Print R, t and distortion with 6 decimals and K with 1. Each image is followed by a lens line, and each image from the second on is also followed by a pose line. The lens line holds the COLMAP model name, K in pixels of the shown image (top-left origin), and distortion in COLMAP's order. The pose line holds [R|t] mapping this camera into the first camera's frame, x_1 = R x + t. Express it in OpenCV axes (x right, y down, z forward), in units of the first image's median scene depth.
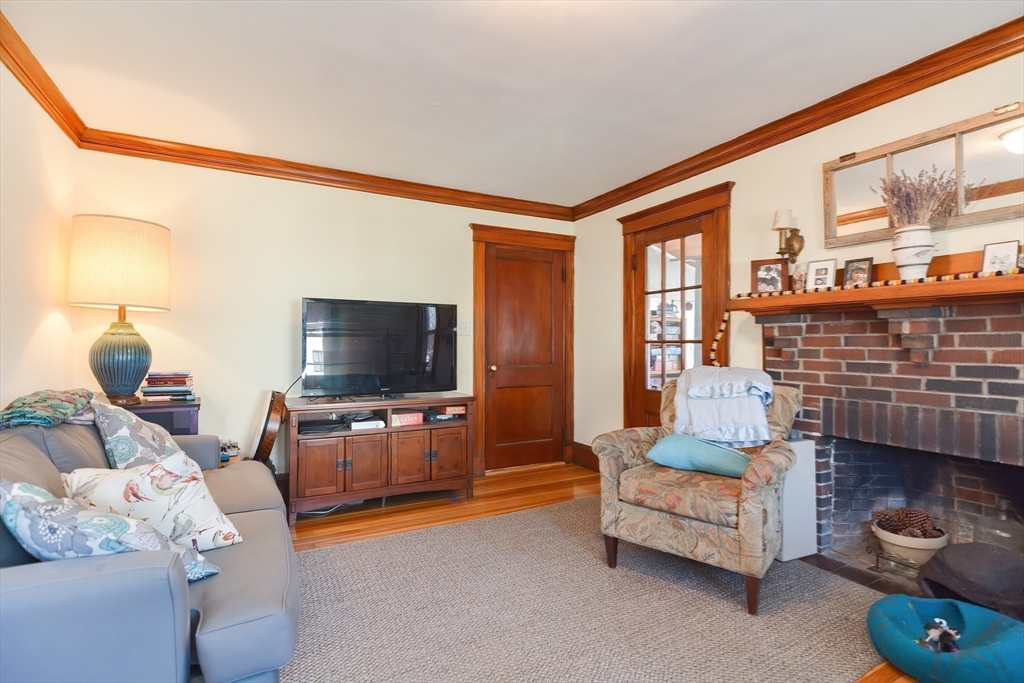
lens RADIAL K [[508.8, 0, 513.0], [0, 508.8, 339.4], [0, 0, 1]] dist [0.015699, -0.000080]
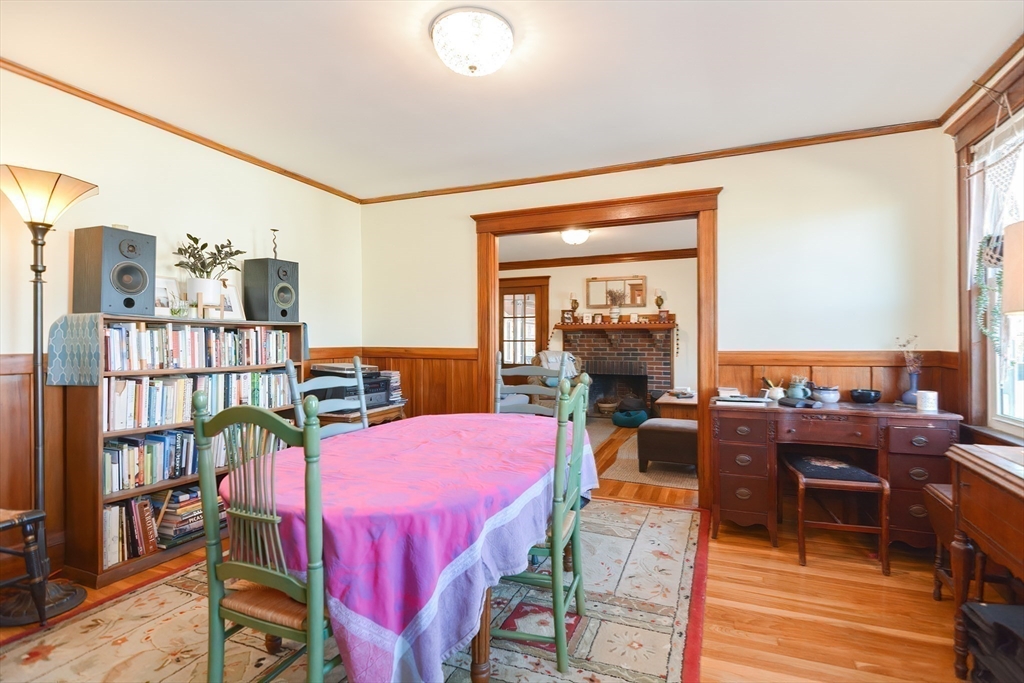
lens RADIAL K [[508.8, 0, 507.1], [0, 508.8, 340.3], [0, 0, 1]] dist [0.015699, -0.000080]
pose [[0.792424, -0.000972, 0.609970, -1.522516], [-0.003328, 0.999977, 0.005917, -0.015571], [-0.609961, -0.006719, 0.792403, -1.010019]]
